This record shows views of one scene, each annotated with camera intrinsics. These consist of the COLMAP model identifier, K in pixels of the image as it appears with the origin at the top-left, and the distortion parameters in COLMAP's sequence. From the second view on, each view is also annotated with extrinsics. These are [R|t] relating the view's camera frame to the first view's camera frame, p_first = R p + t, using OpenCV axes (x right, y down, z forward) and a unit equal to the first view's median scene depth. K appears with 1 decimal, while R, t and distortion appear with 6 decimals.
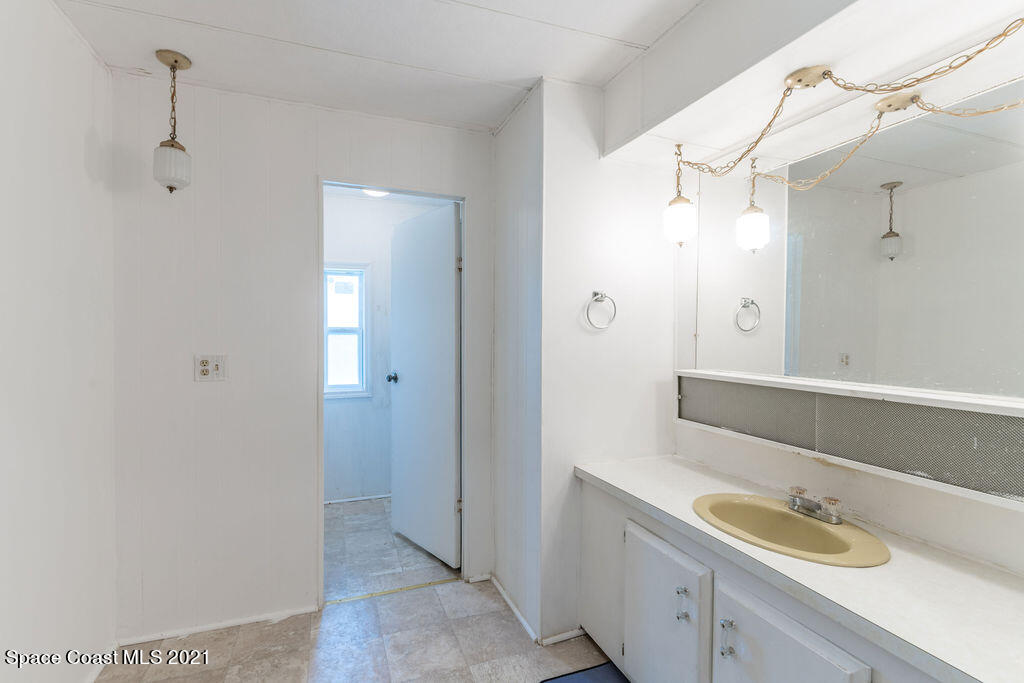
lens RADIAL K [[457.0, 0, 477.2], [0, 457.0, 341.3], [0, 0, 1]] dist [0.000703, 0.000125]
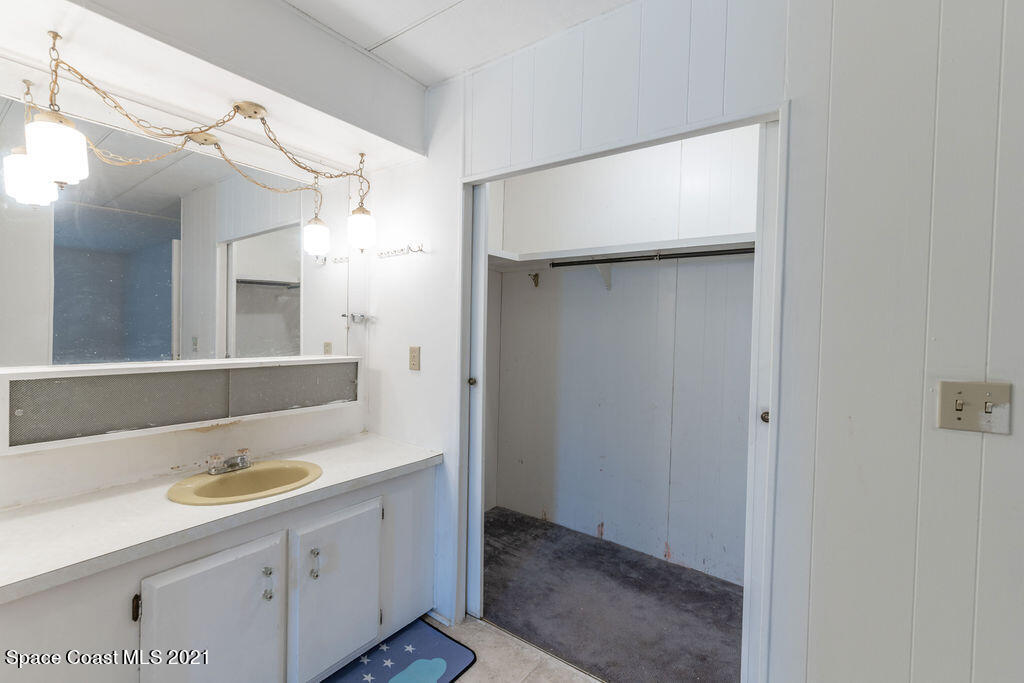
lens RADIAL K [[457.0, 0, 477.2], [0, 457.0, 341.3], [0, 0, 1]] dist [0.000703, 0.000125]
pose [[-0.538558, -0.033694, 0.841915, -0.616522], [-0.005430, 0.999318, 0.036521, -0.006638], [-0.842571, 0.015097, -0.538374, 1.098643]]
